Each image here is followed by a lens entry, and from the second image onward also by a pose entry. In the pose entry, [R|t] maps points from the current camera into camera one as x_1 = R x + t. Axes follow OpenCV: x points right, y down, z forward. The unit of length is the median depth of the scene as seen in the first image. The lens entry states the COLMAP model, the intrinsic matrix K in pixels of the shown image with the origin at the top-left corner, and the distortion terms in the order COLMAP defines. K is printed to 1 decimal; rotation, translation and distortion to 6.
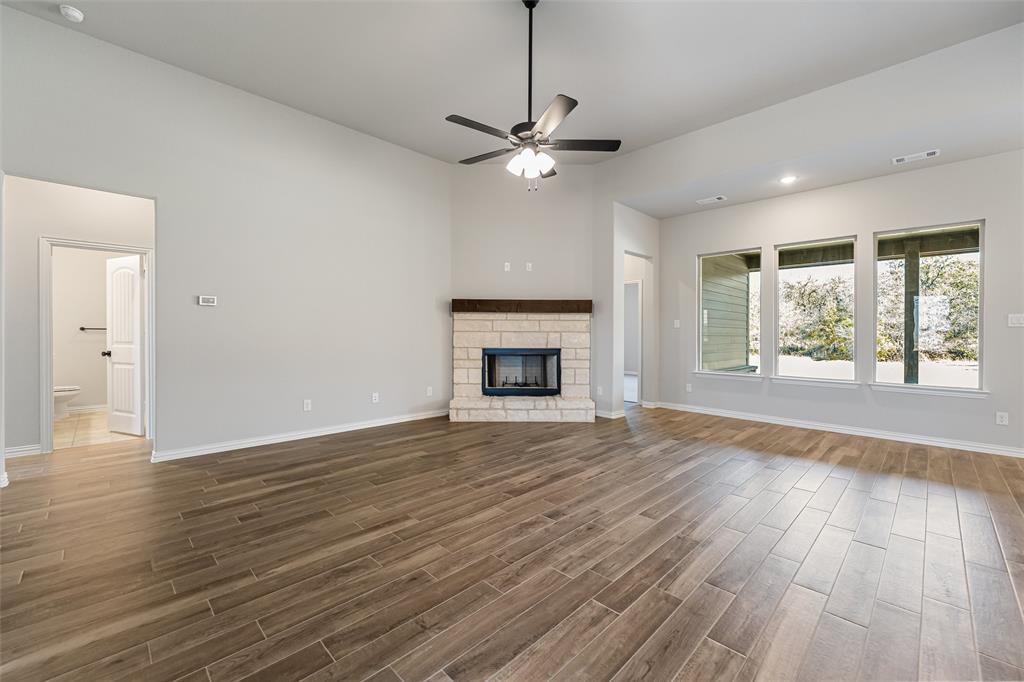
lens RADIAL K [[419.1, 0, 522.8], [0, 419.1, 339.6], [0, 0, 1]] dist [-0.002235, 0.000709]
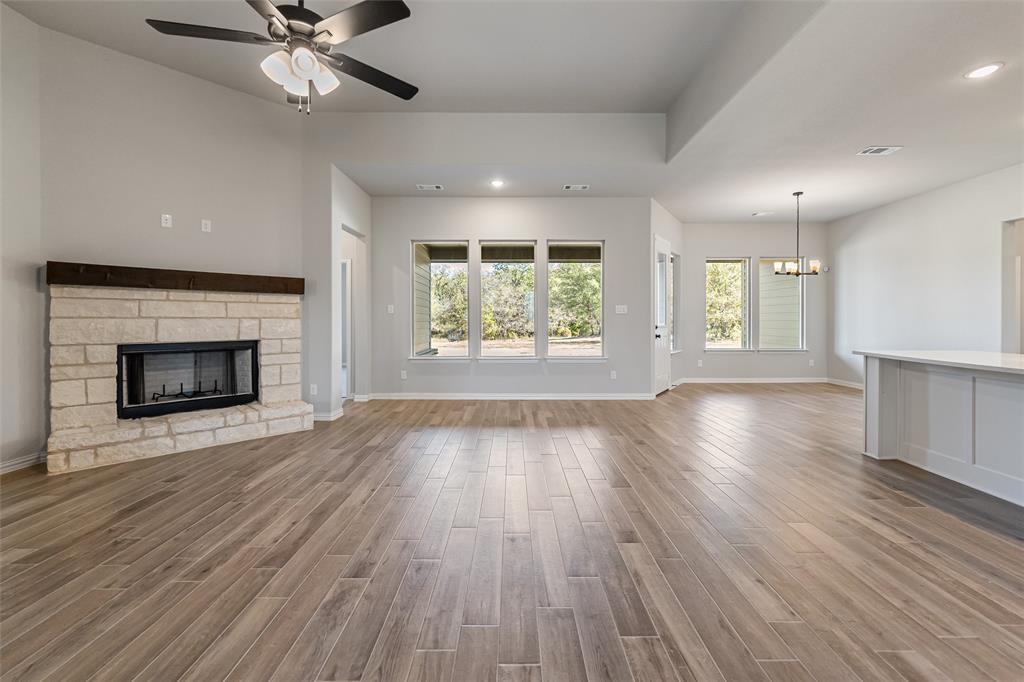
lens RADIAL K [[419.1, 0, 531.9], [0, 419.1, 325.7], [0, 0, 1]] dist [-0.002235, 0.000709]
pose [[0.709680, -0.014896, 0.704366, -0.105226], [0.014334, 0.999875, 0.006703, -0.003044], [-0.704378, 0.005339, 0.709805, 0.130831]]
